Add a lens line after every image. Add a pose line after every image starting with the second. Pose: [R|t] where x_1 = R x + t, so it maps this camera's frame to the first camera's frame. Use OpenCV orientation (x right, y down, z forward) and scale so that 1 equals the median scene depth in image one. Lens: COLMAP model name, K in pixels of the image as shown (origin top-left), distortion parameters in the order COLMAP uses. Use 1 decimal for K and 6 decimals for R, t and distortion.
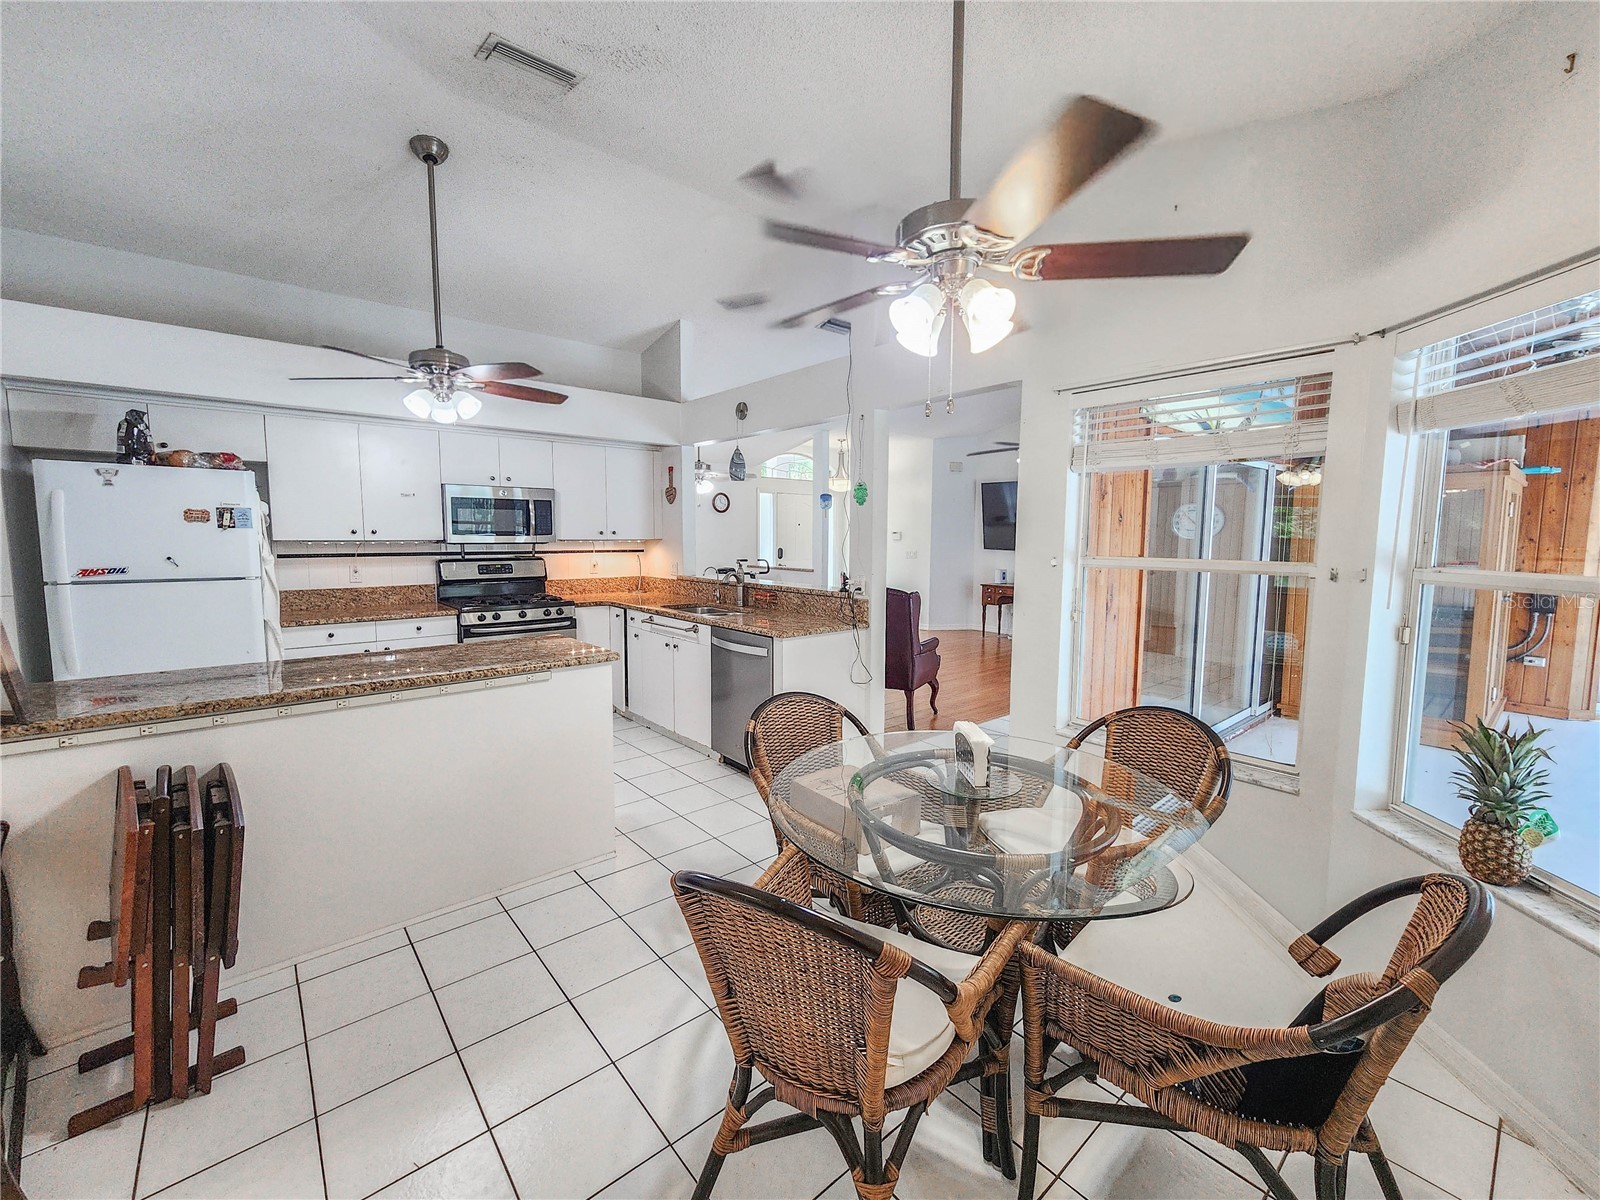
lens RADIAL K [[655.8, 0, 800.0], [0, 655.8, 600.0], [0, 0, 1]] dist [0.000503, 0.000125]
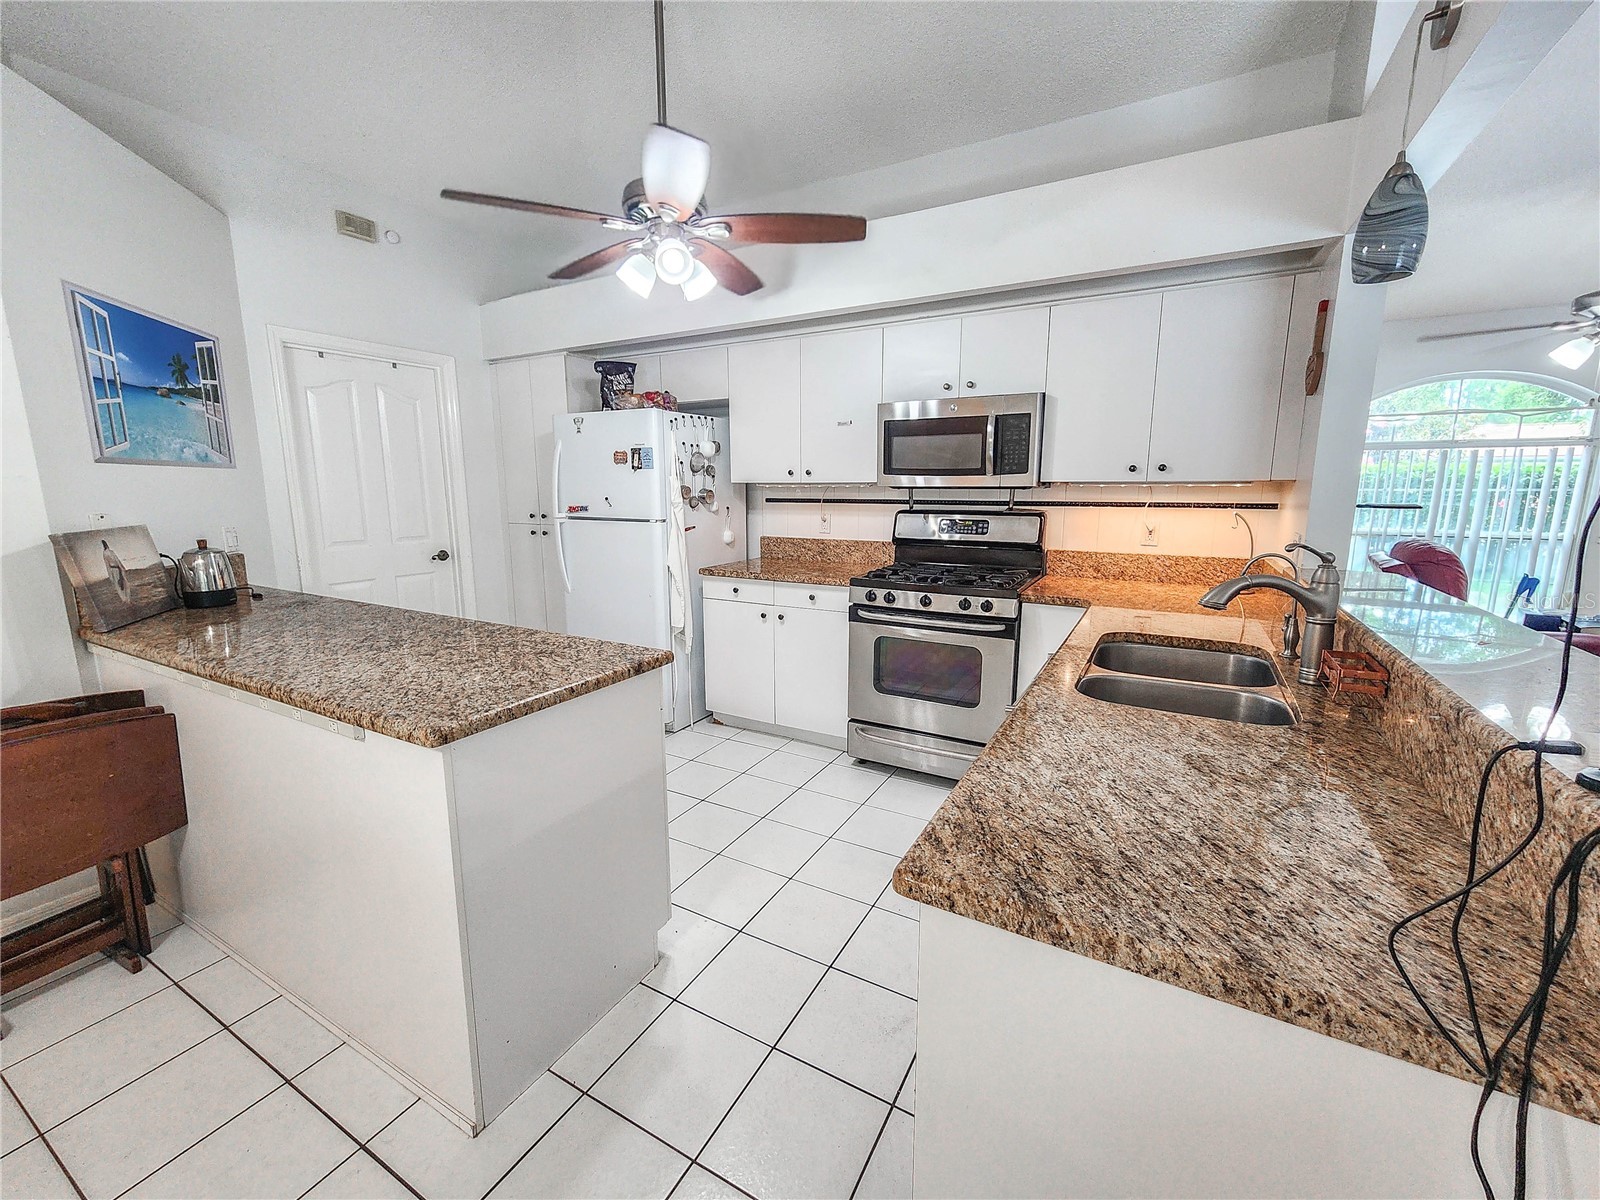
lens RADIAL K [[655.8, 0, 800.0], [0, 655.8, 600.0], [0, 0, 1]] dist [0.000503, 0.000125]
pose [[0.336926, 0.157382, -0.928284, 0.117508], [-0.090684, 0.986771, 0.134383, -0.050926], [0.937154, 0.038903, 0.346741, 0.652003]]
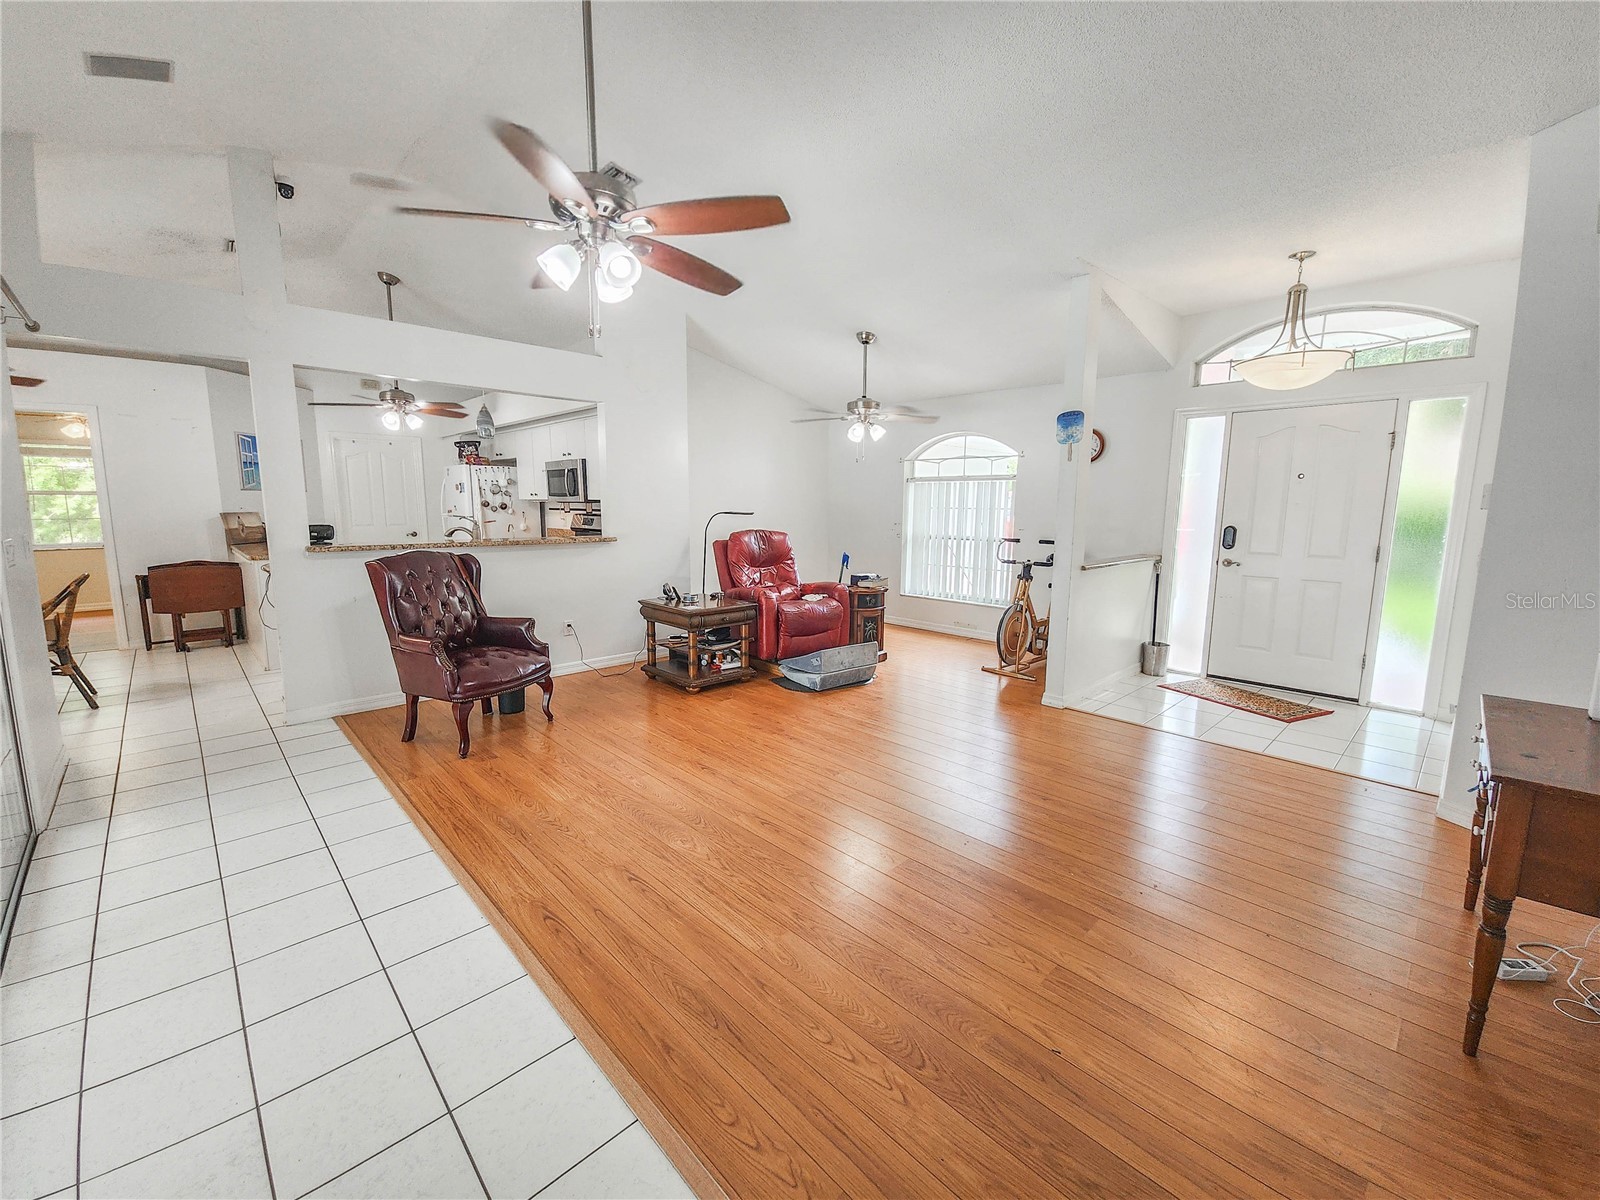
lens RADIAL K [[655.8, 0, 800.0], [0, 655.8, 600.0], [0, 0, 1]] dist [0.000503, 0.000125]
pose [[0.051172, 0.139804, -0.988856, 0.959741], [-0.107531, 0.985168, 0.133718, -0.122678], [0.992884, 0.099490, 0.065446, 1.439953]]
